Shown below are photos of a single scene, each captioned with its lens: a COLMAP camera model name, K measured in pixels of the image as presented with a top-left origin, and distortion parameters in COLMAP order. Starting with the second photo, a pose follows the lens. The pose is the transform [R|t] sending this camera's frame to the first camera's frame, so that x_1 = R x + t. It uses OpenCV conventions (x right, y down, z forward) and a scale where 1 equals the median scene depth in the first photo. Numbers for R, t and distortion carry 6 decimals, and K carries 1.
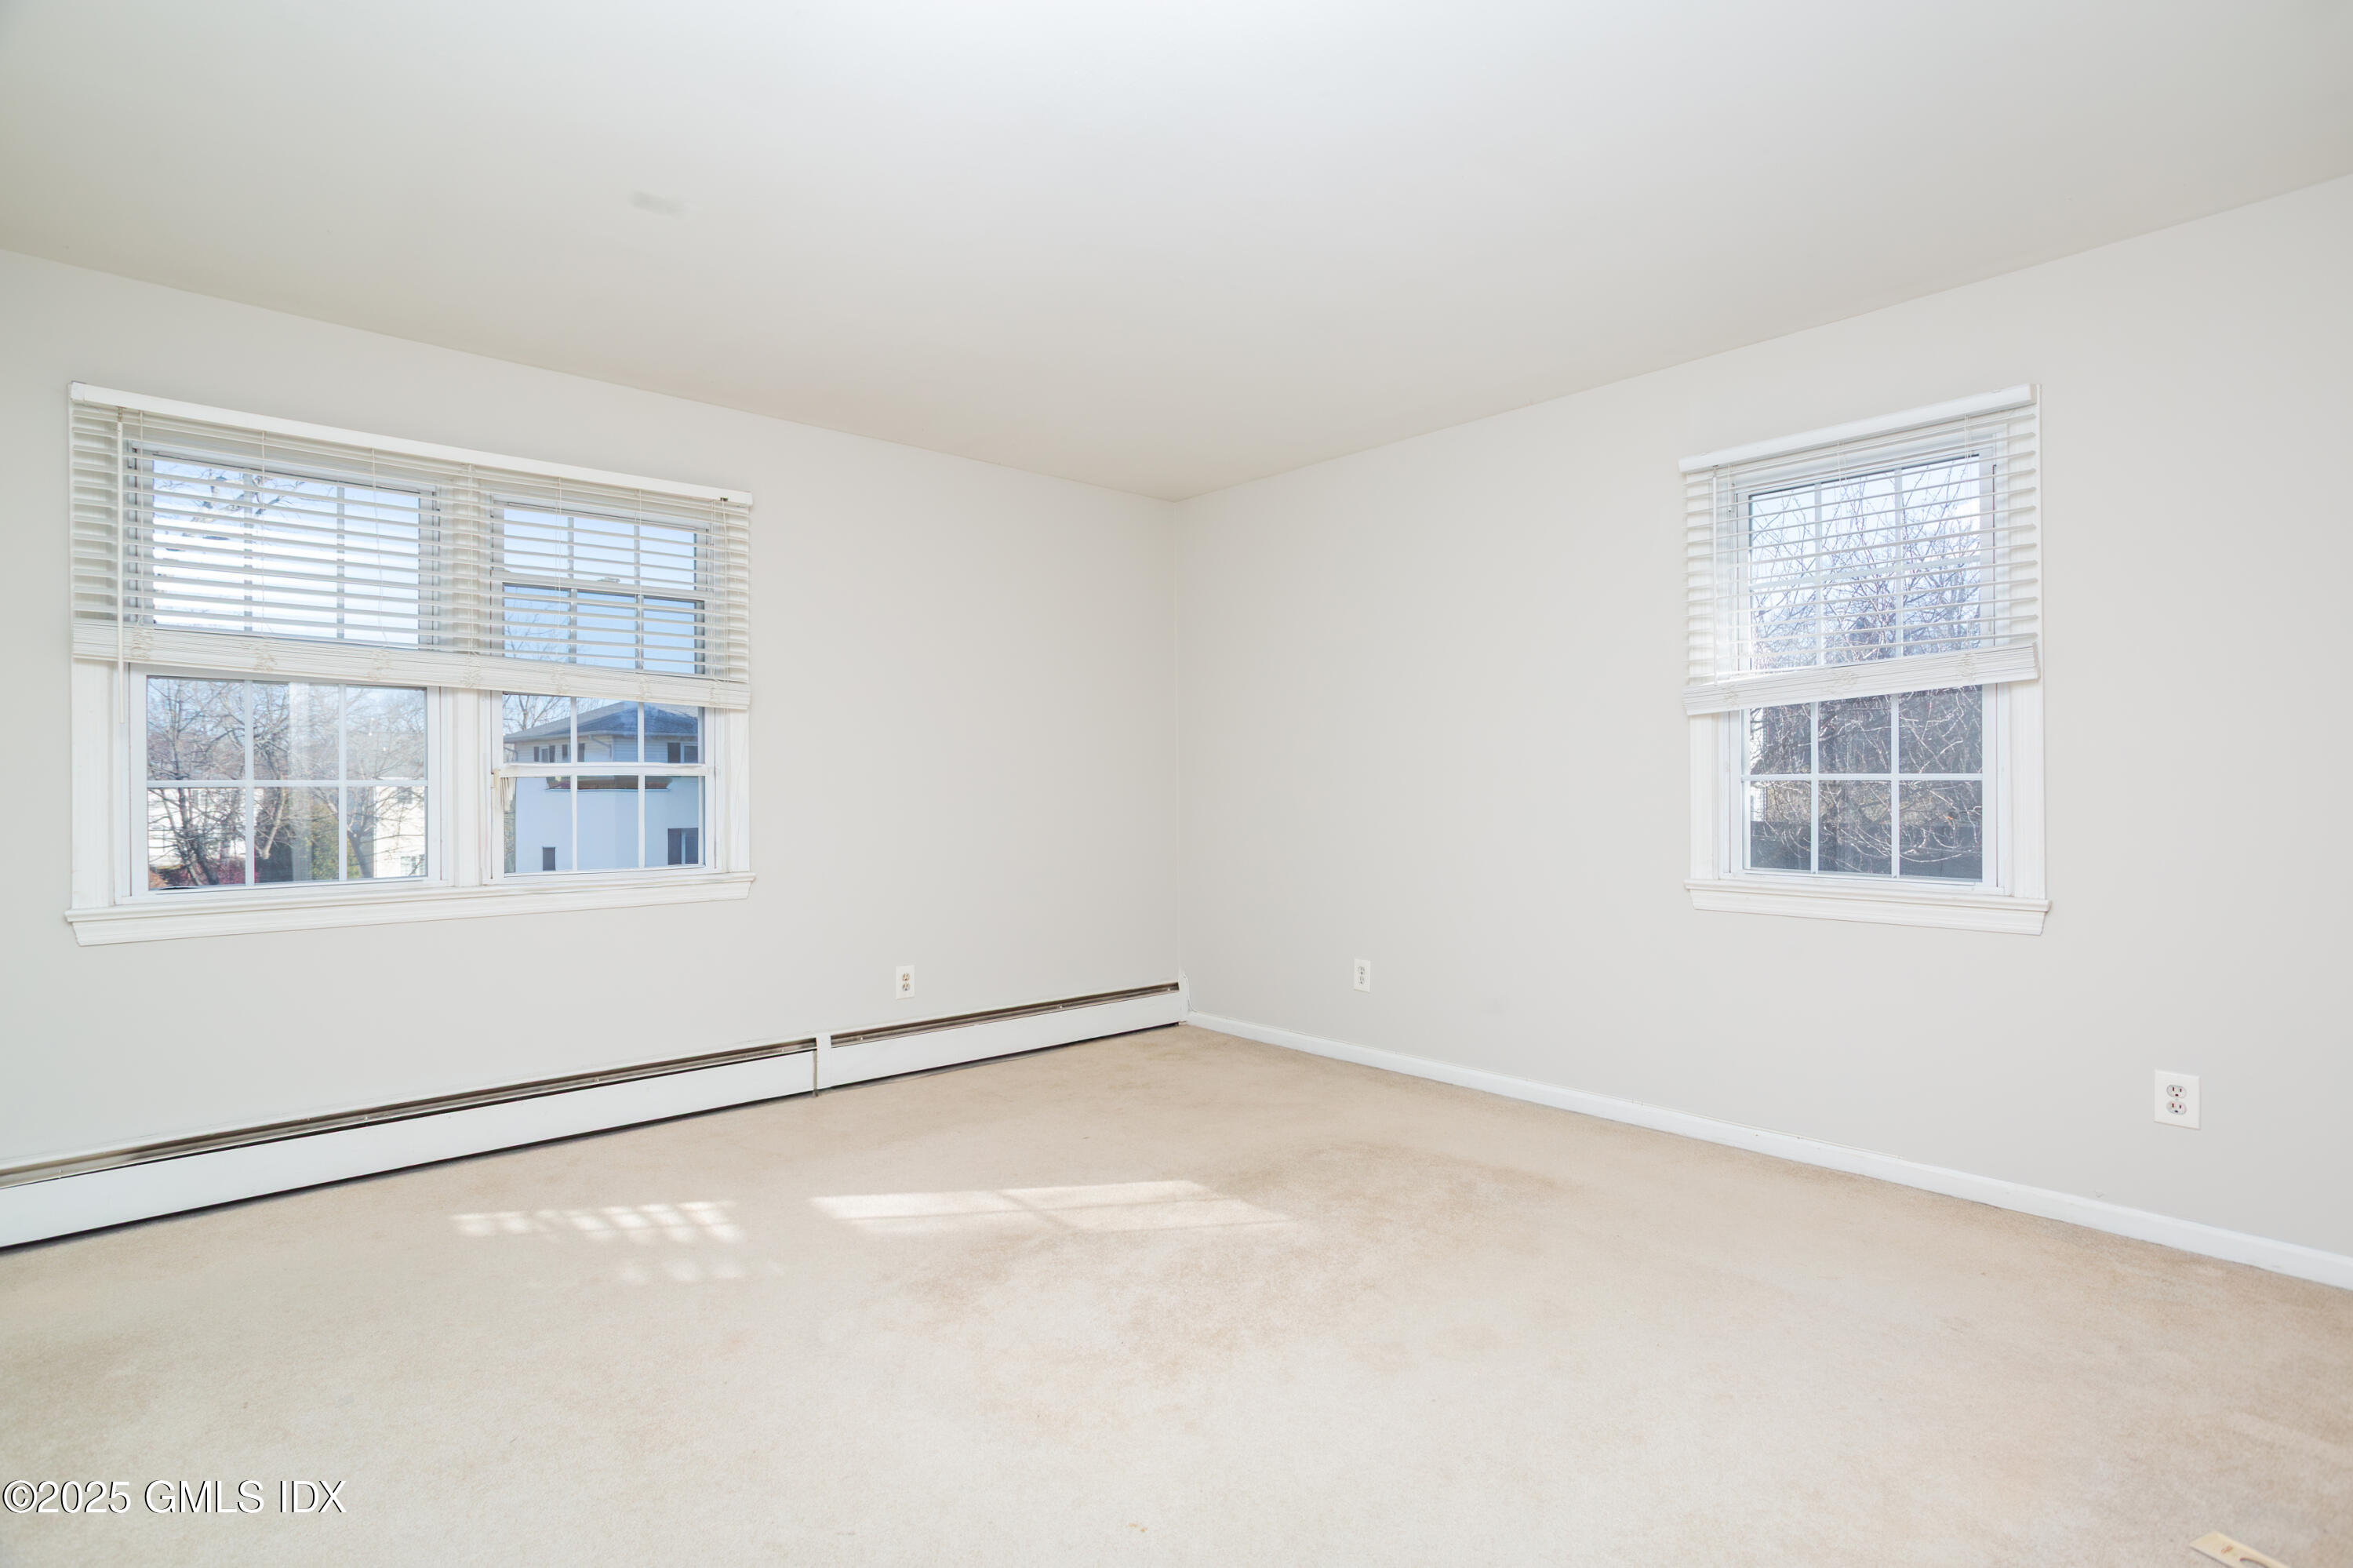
lens RADIAL K [[1140.5, 0, 1168.9], [0, 1140.5, 780.4], [0, 0, 1]] dist [-0.050604, 0.040420]
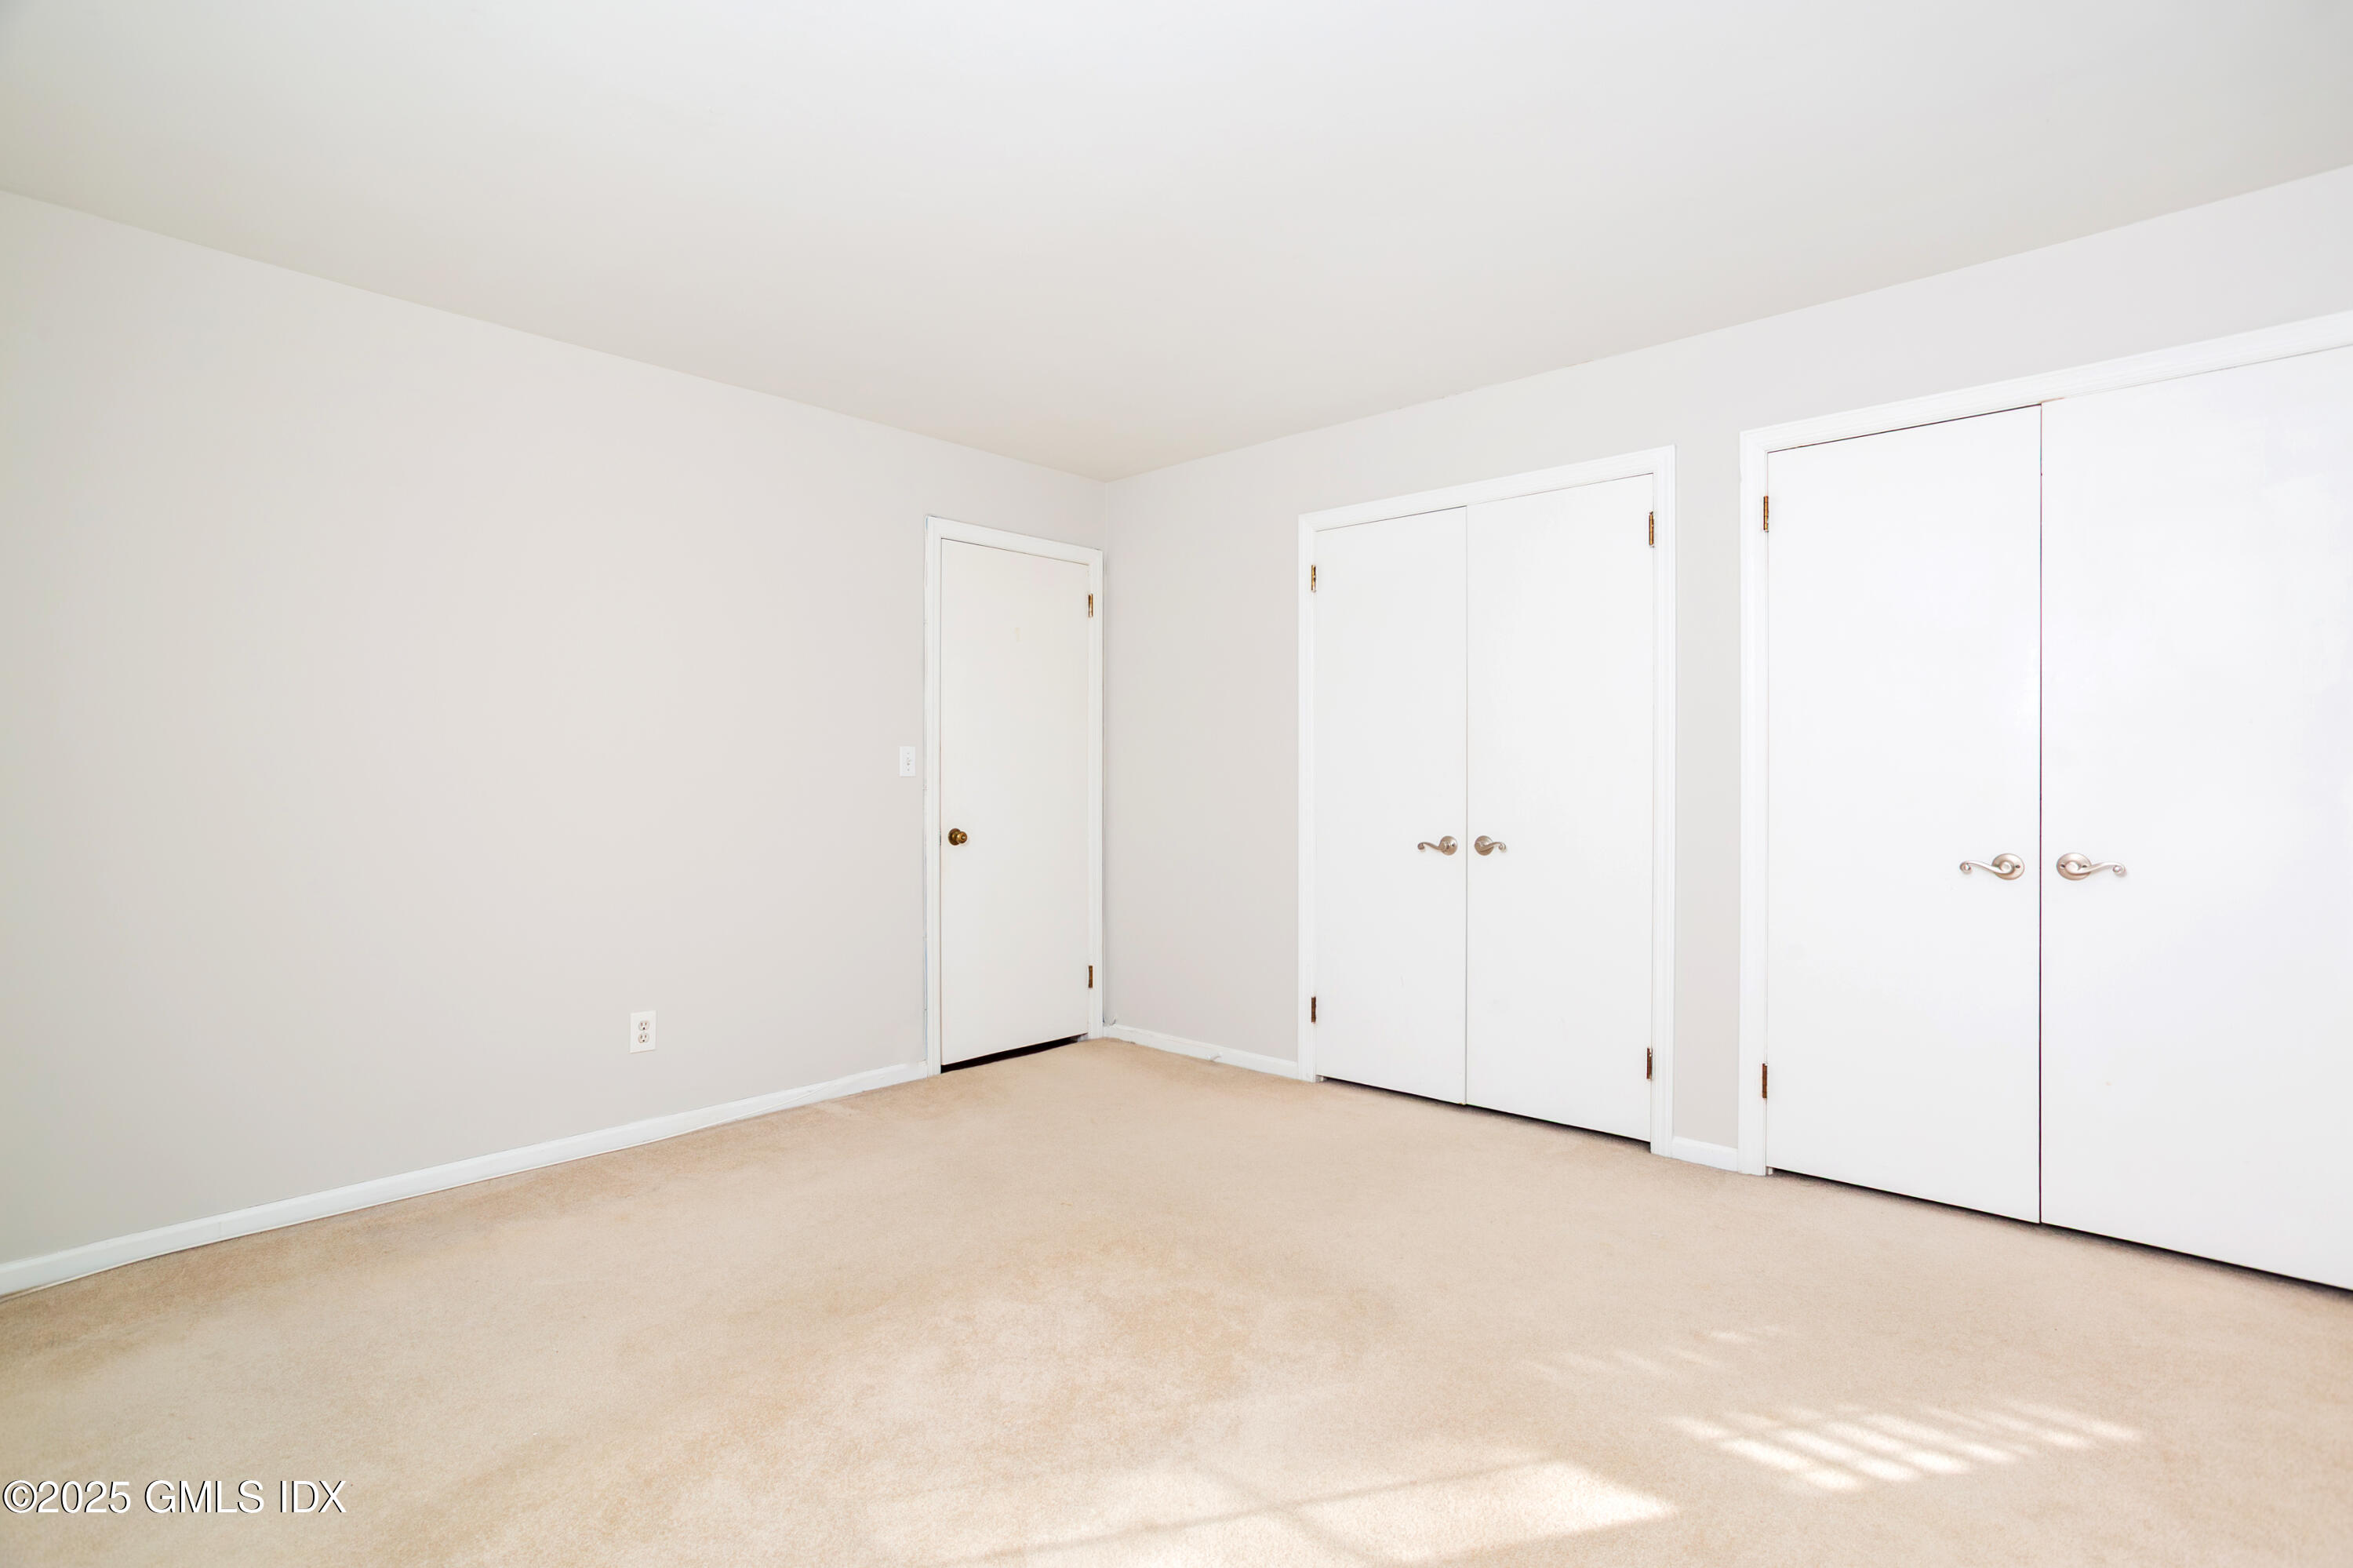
lens RADIAL K [[1140.5, 0, 1168.9], [0, 1140.5, 780.4], [0, 0, 1]] dist [-0.050604, 0.040420]
pose [[-0.998858, 0.003449, -0.047663, -0.040291], [0.003479, 0.999994, -0.000557, 0.006071], [0.047661, -0.000722, -0.998863, 1.633689]]
